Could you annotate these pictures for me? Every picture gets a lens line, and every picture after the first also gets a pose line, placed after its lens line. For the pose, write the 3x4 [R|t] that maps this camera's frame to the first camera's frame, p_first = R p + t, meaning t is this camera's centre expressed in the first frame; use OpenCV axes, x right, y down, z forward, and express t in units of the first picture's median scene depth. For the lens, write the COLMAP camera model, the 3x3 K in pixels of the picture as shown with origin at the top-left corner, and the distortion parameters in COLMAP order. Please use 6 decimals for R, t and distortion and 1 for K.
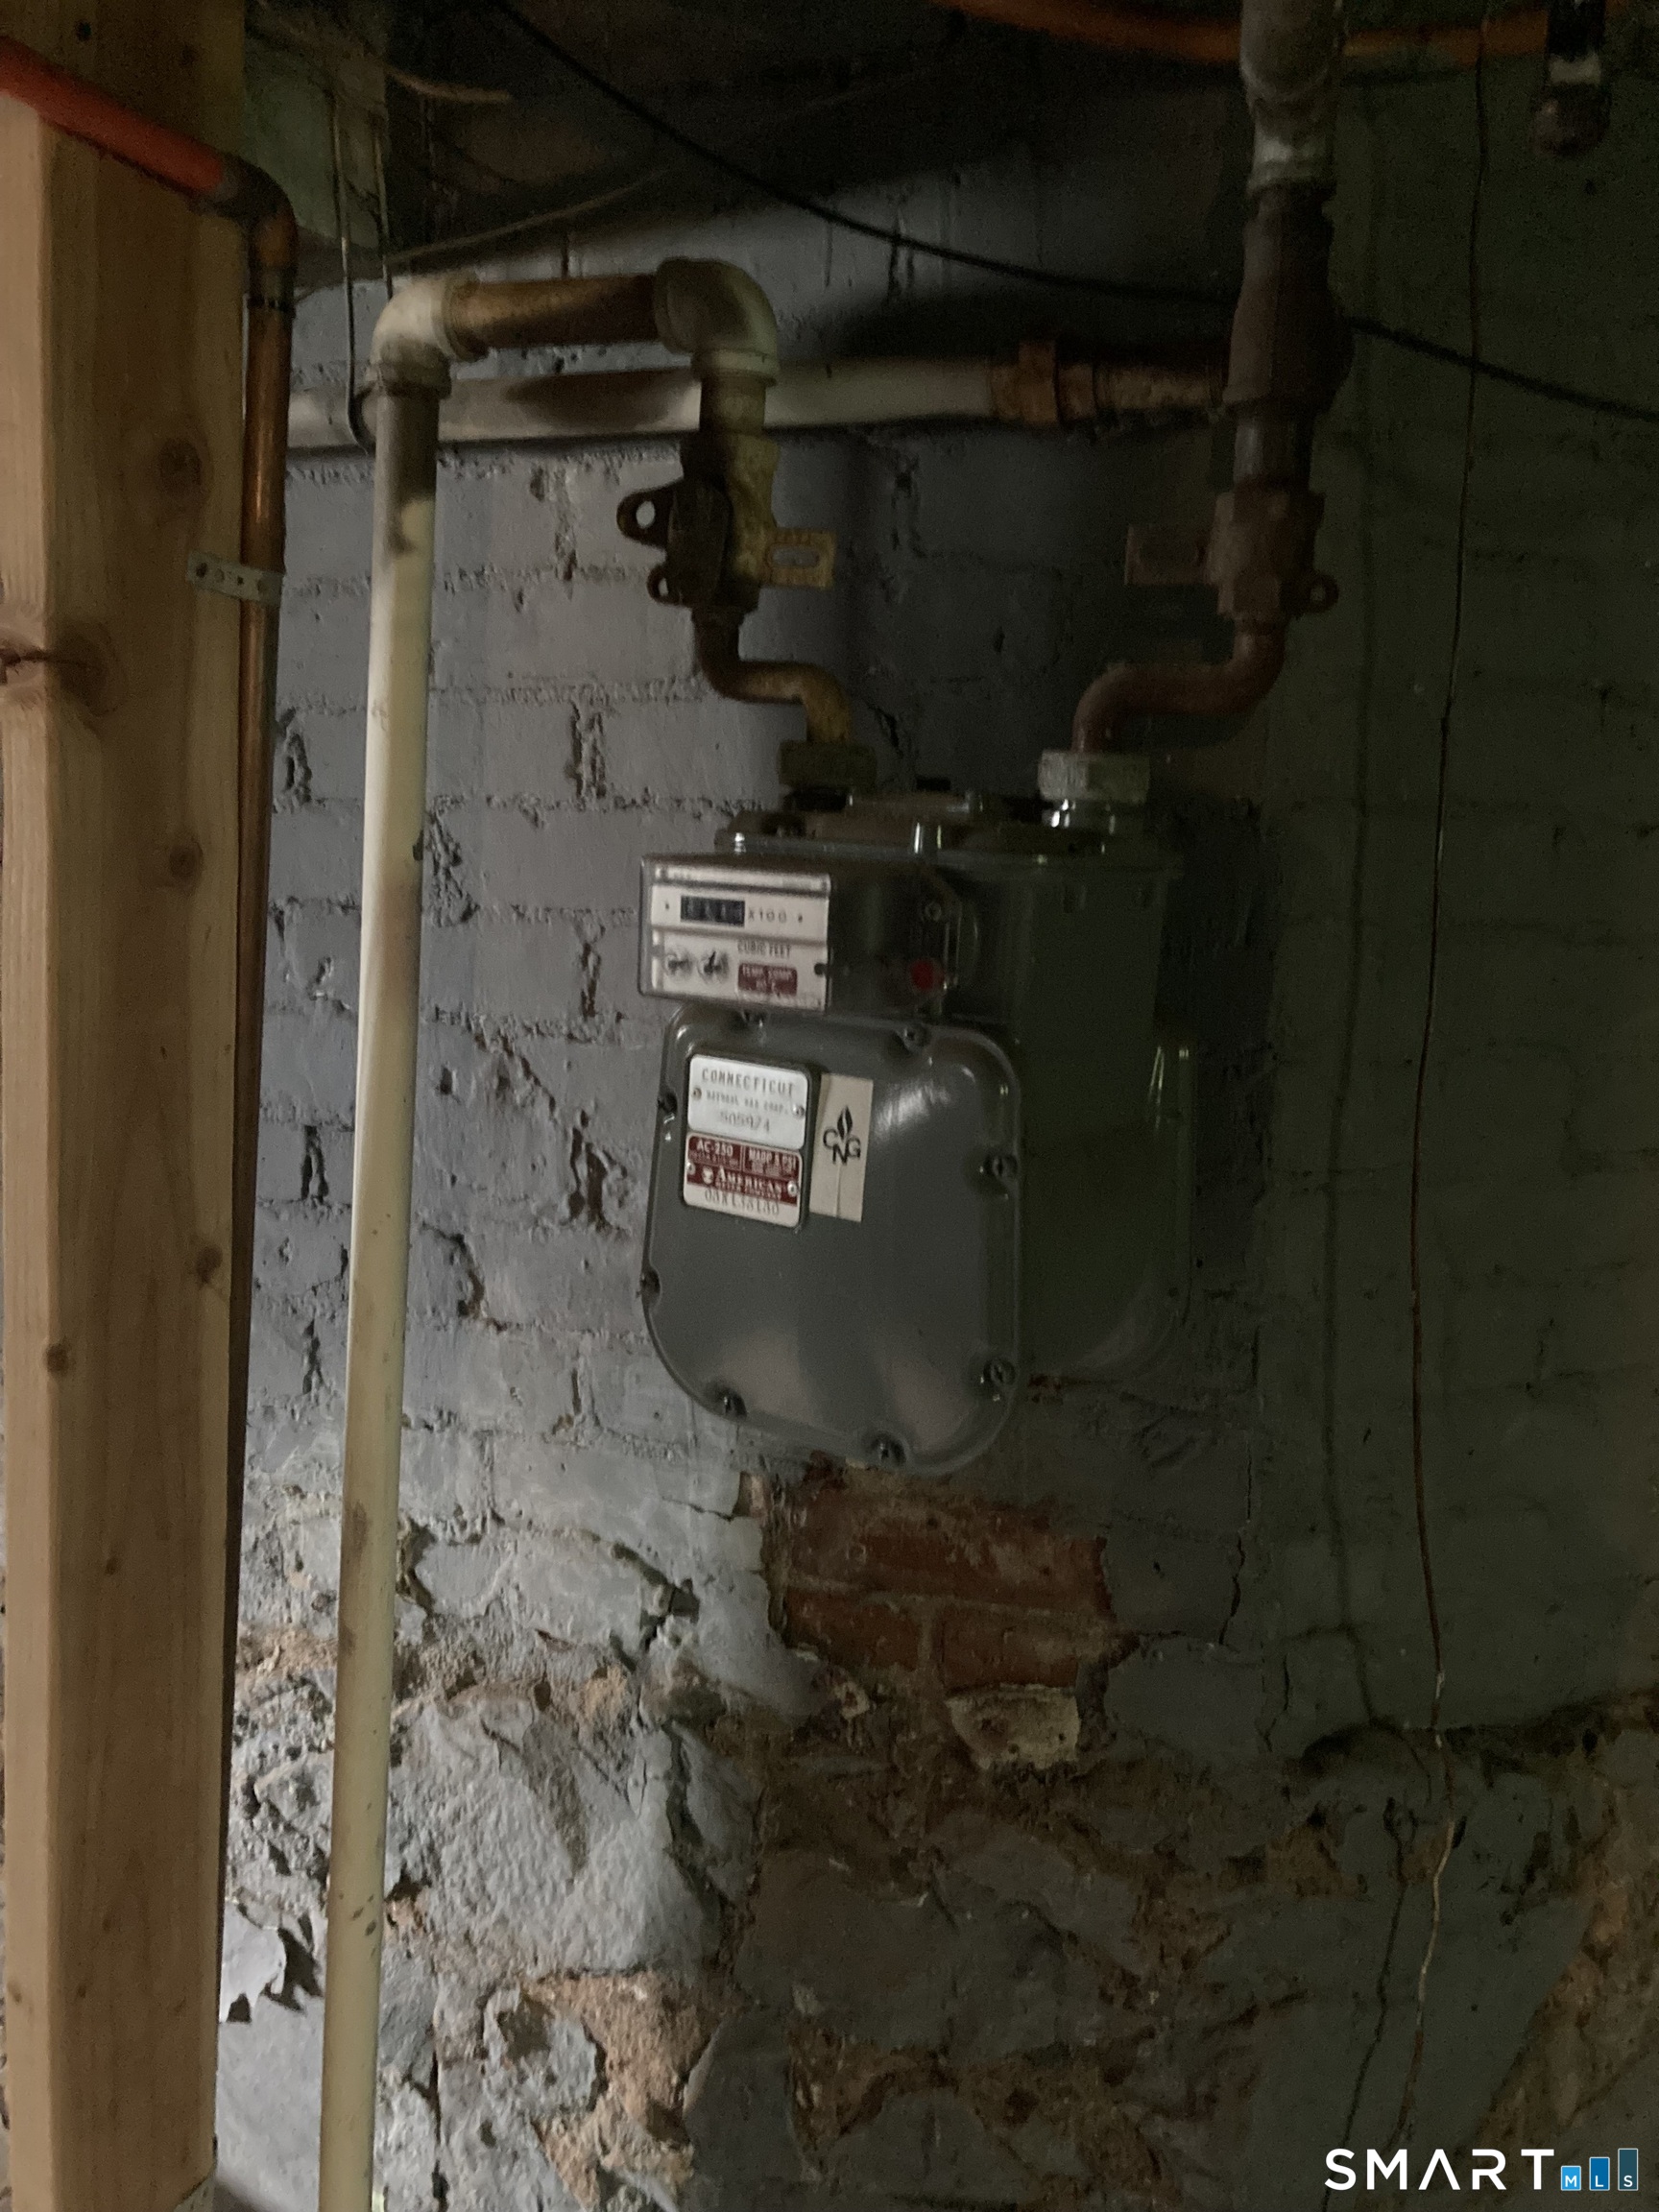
lens RADIAL K [[1799.0, 0, 820.5], [0, 1799.0, 1112.0], [0, 0, 1]] dist [0.008580, 0.000663]
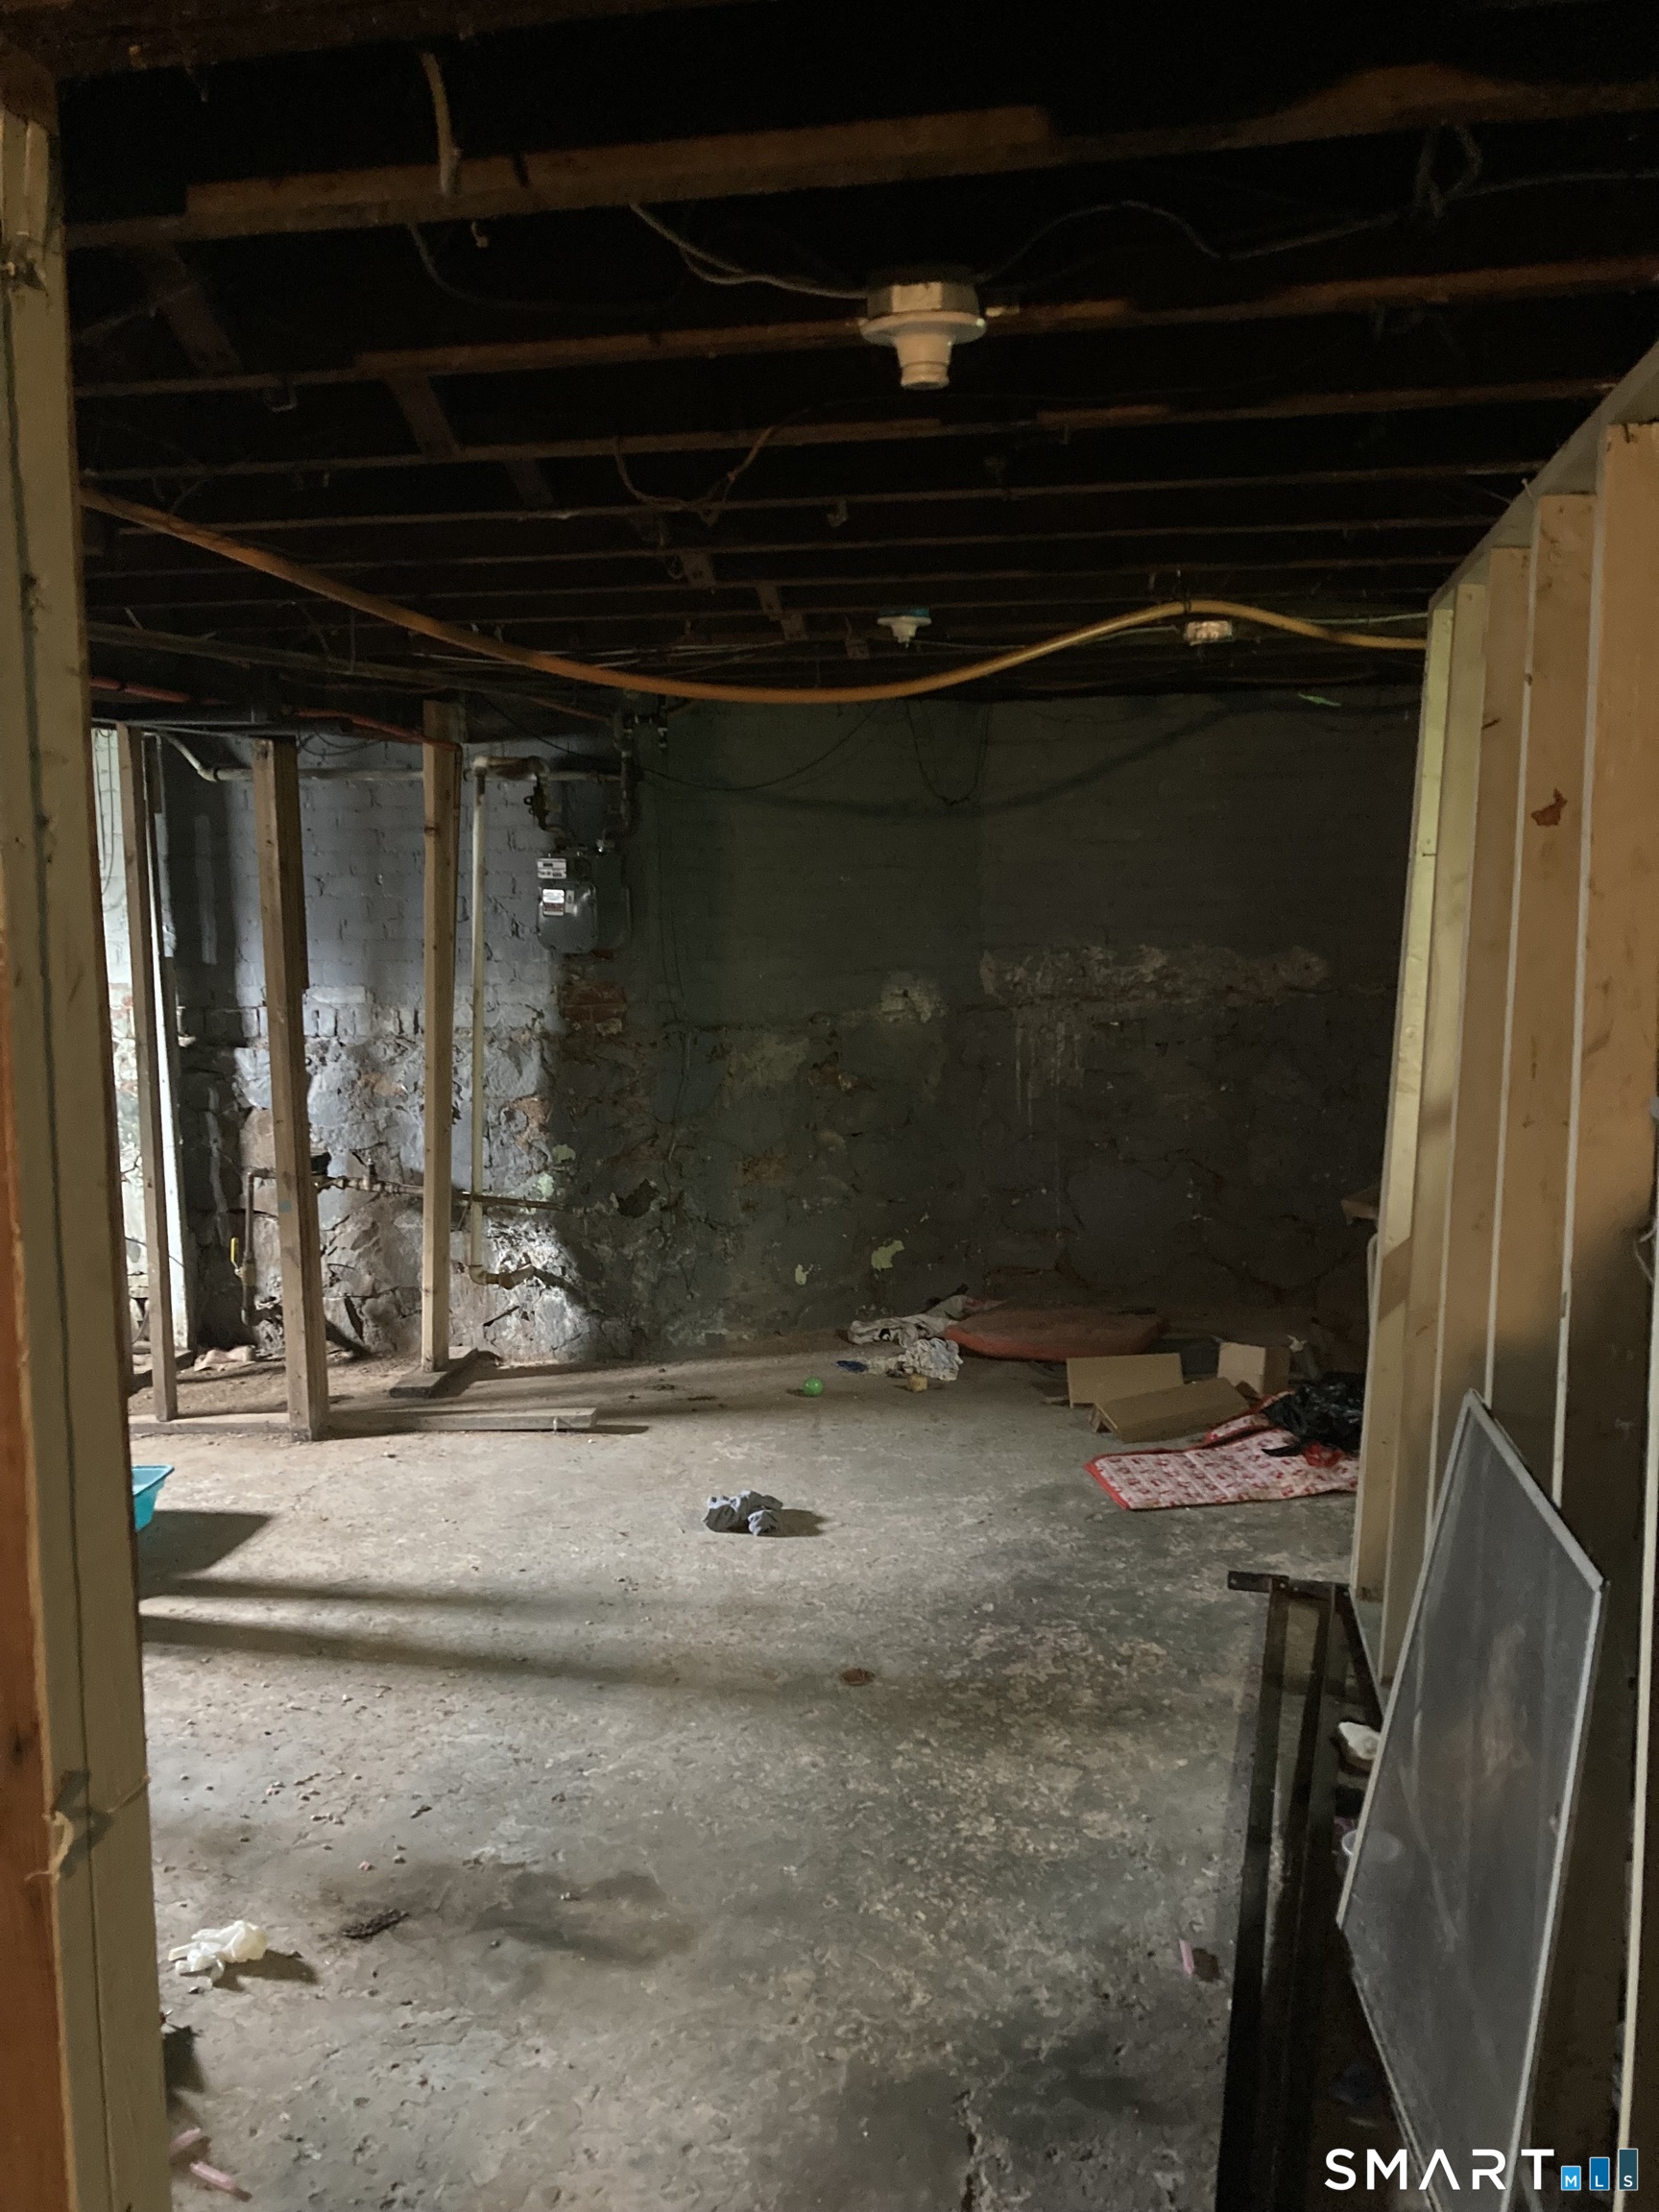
lens RADIAL K [[1799.0, 0, 840.5], [0, 1799.0, 1111.3], [0, 0, 1]] dist [0.008580, 0.000663]
pose [[0.982849, -0.057682, 0.175160, -0.155586], [0.061263, 0.998007, -0.015102, 0.695786], [-0.173940, 0.025573, 0.984424, -4.132040]]
